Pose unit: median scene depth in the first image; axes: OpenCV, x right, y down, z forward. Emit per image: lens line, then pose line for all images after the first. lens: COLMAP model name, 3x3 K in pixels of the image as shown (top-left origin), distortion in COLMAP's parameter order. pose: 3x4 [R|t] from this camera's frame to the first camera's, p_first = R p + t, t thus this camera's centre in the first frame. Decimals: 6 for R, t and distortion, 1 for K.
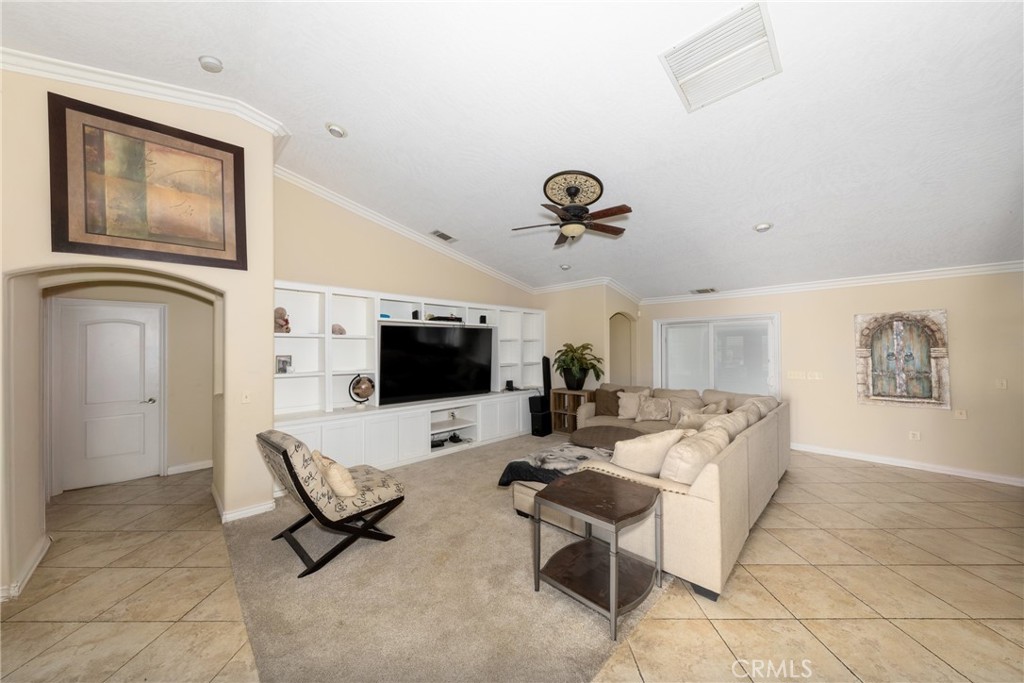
lens RADIAL K [[359.7, 0, 511.2], [0, 359.7, 344.9], [0, 0, 1]] dist [0.000193, -0.000035]
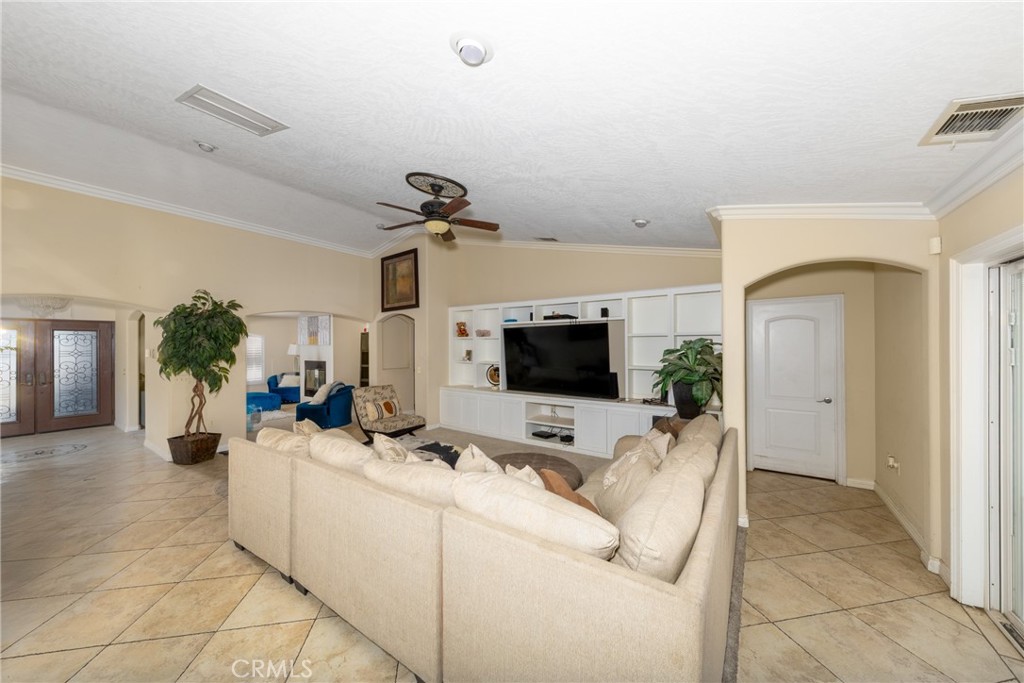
lens RADIAL K [[350.4, 0, 510.4], [0, 350.4, 348.9], [0, 0, 1]] dist [0.000738, 0.000055]
pose [[0.181055, 0.013754, -0.983377, 0.928069], [0.014836, 0.999750, 0.016715, -0.000998], [0.983361, -0.017616, 0.180806, 0.823770]]
